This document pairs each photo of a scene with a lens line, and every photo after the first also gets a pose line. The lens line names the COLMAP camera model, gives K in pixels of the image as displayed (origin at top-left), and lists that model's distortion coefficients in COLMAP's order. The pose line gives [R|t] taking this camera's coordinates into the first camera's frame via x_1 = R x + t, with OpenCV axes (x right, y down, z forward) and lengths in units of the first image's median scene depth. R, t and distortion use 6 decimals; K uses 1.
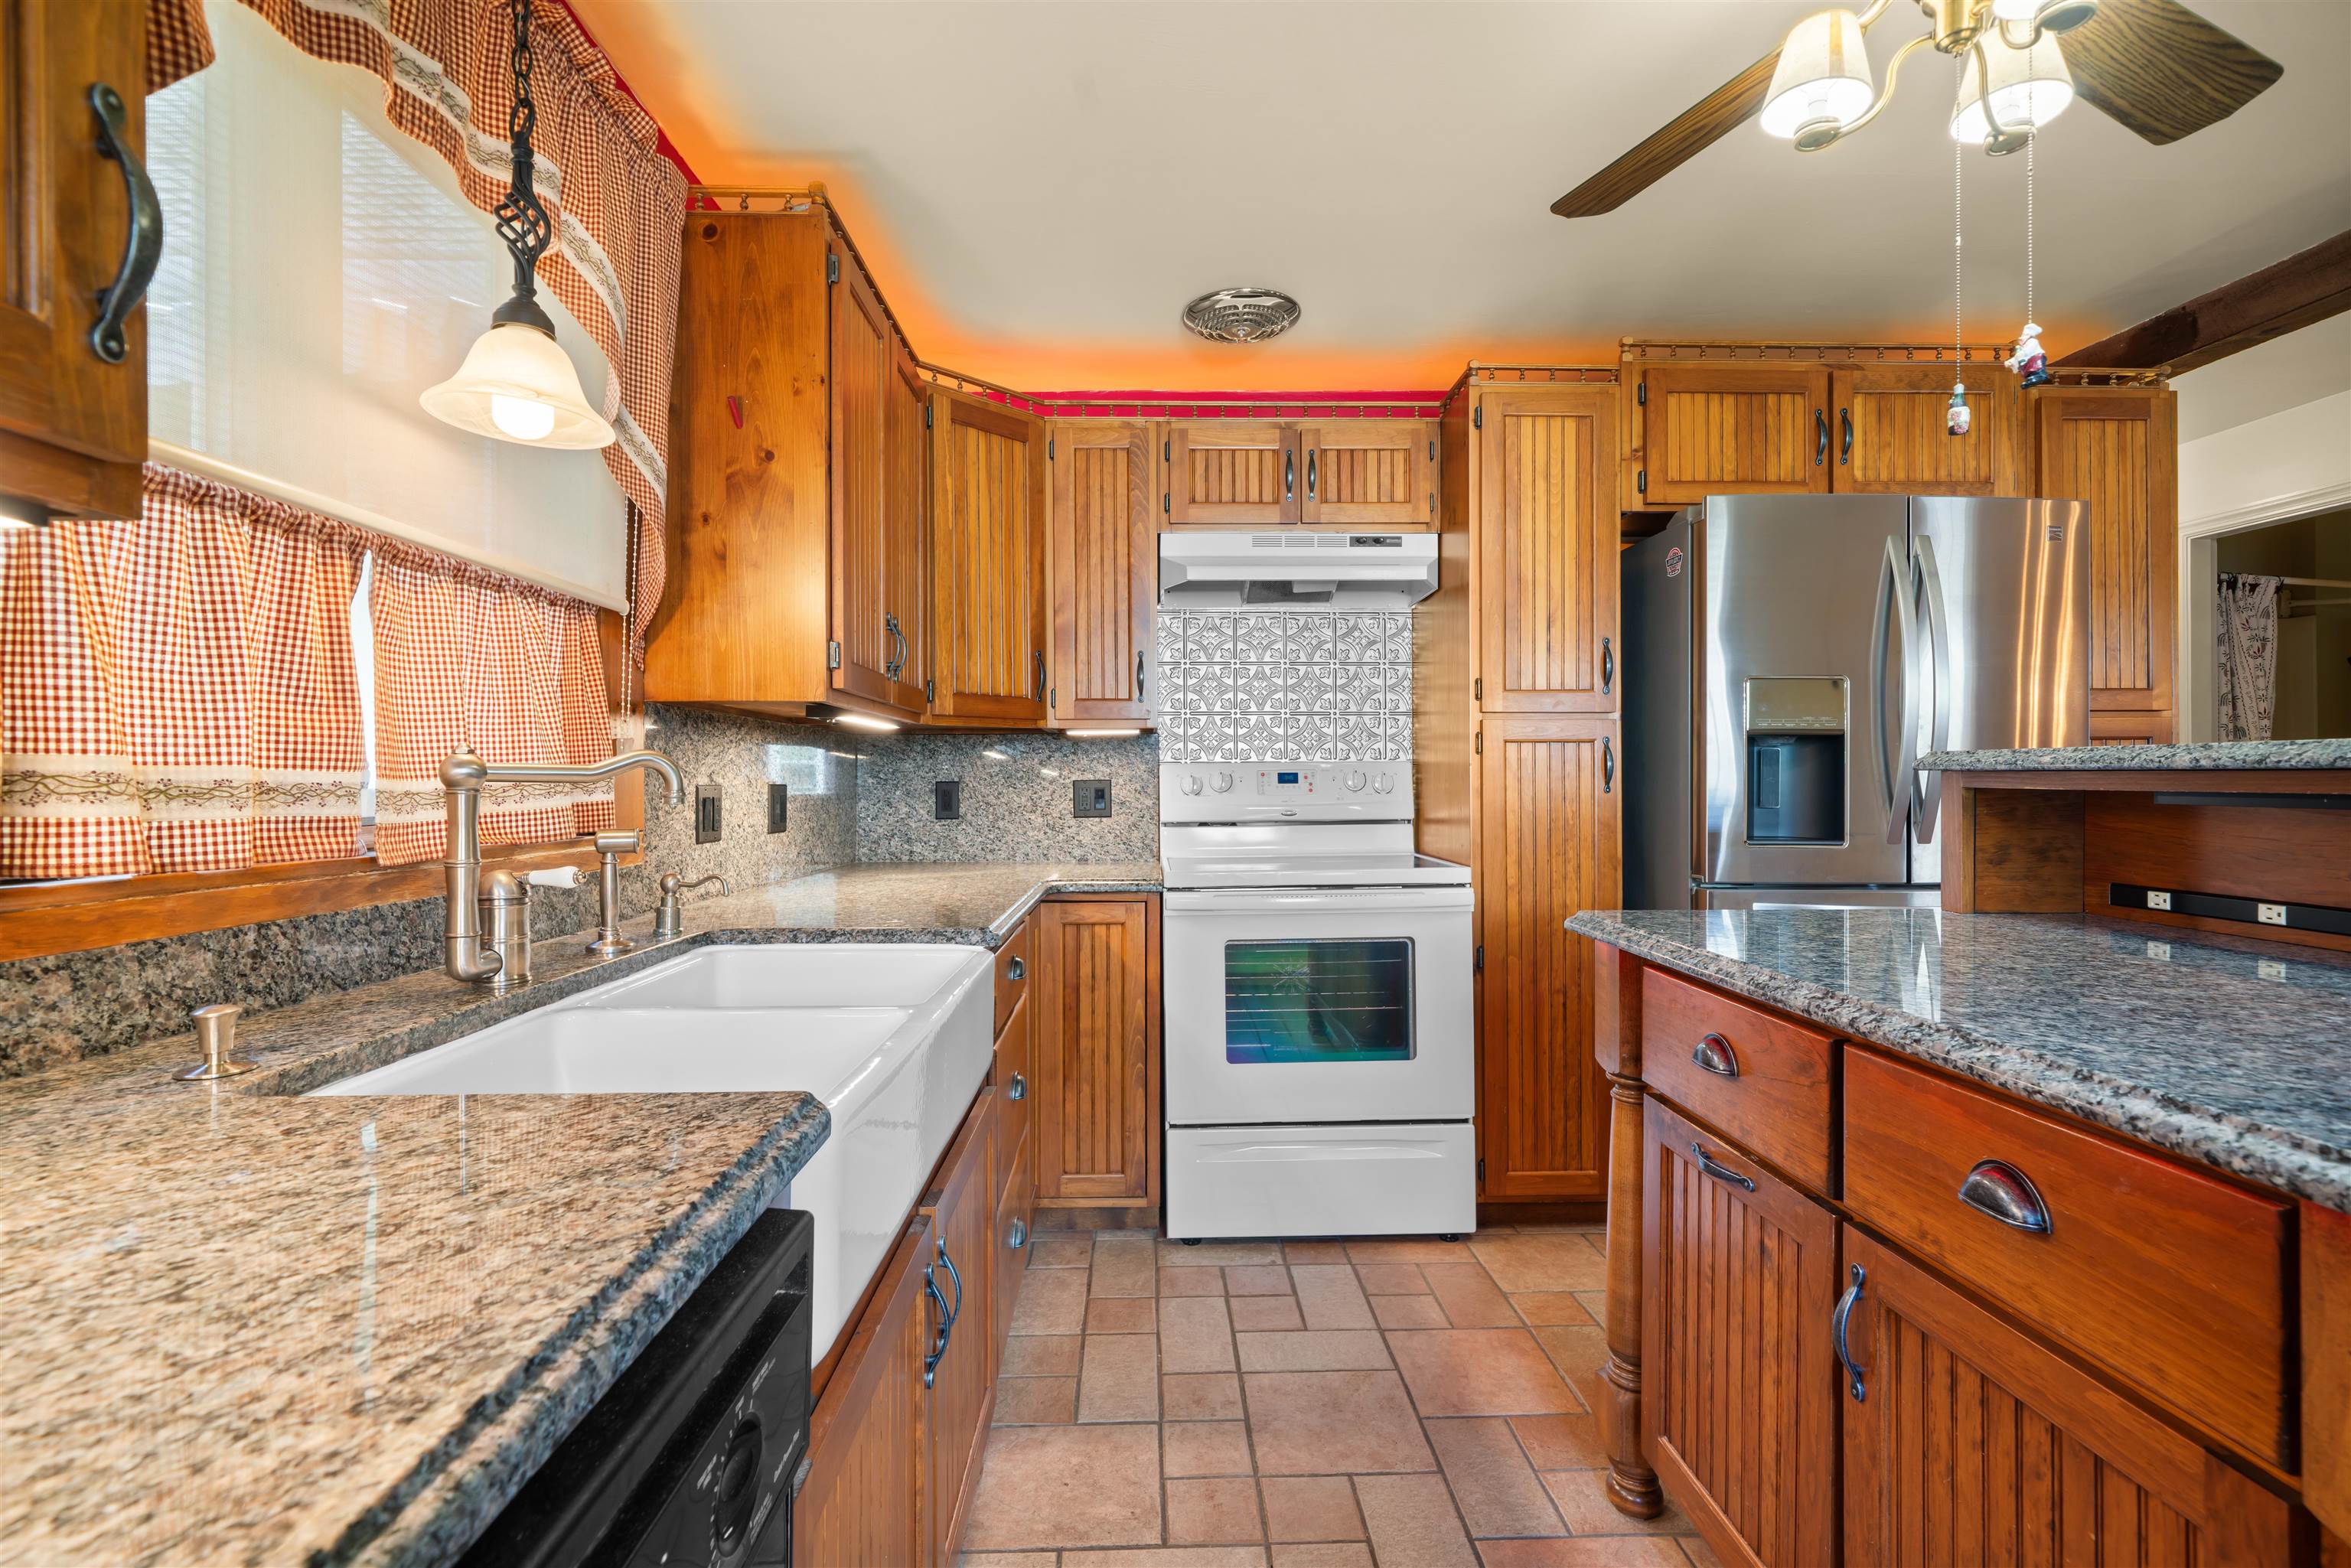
lens RADIAL K [[1056.6, 0, 1175.5], [0, 1056.6, 784.0], [0, 0, 1]] dist [0.000398, 0.000354]
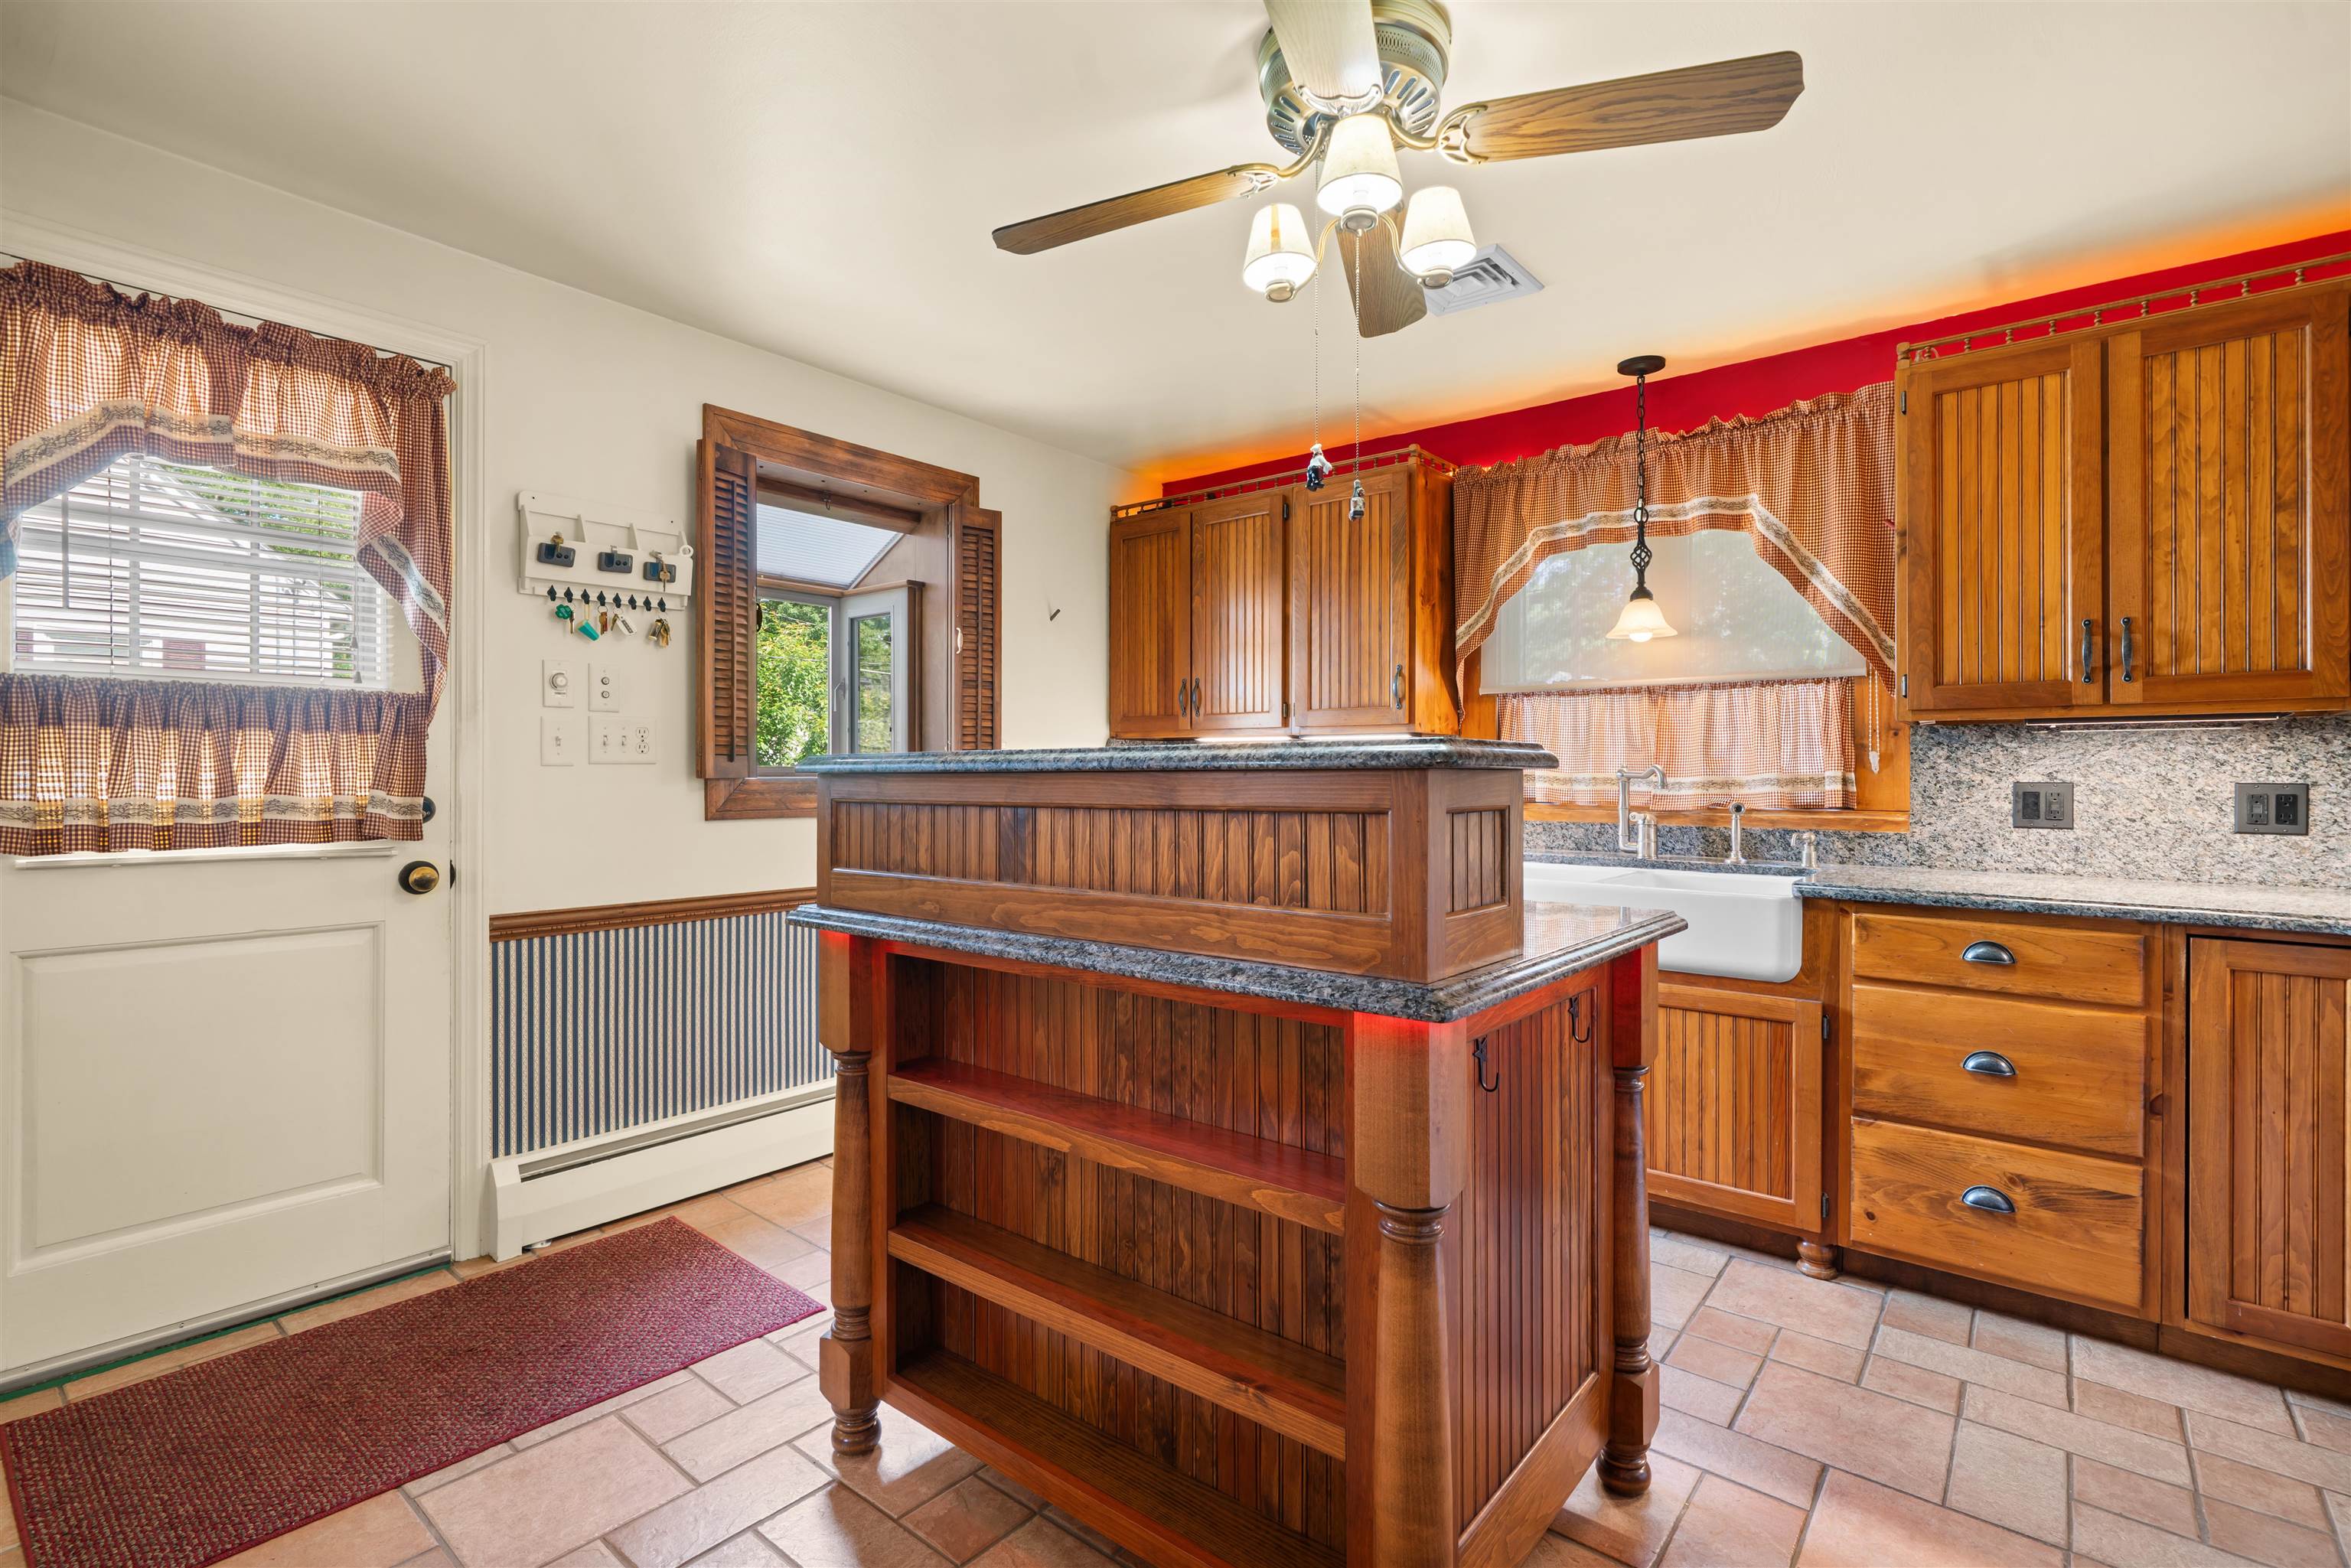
lens RADIAL K [[1088.8, 0, 1167.2], [0, 1088.8, 773.8], [0, 0, 1]] dist [-0.000875, 0.000673]
pose [[-0.656698, -0.000730, -0.754153, 0.955093], [-0.002784, 0.999995, 0.001457, -0.006363], [0.754149, 0.003056, -0.656697, 0.850601]]
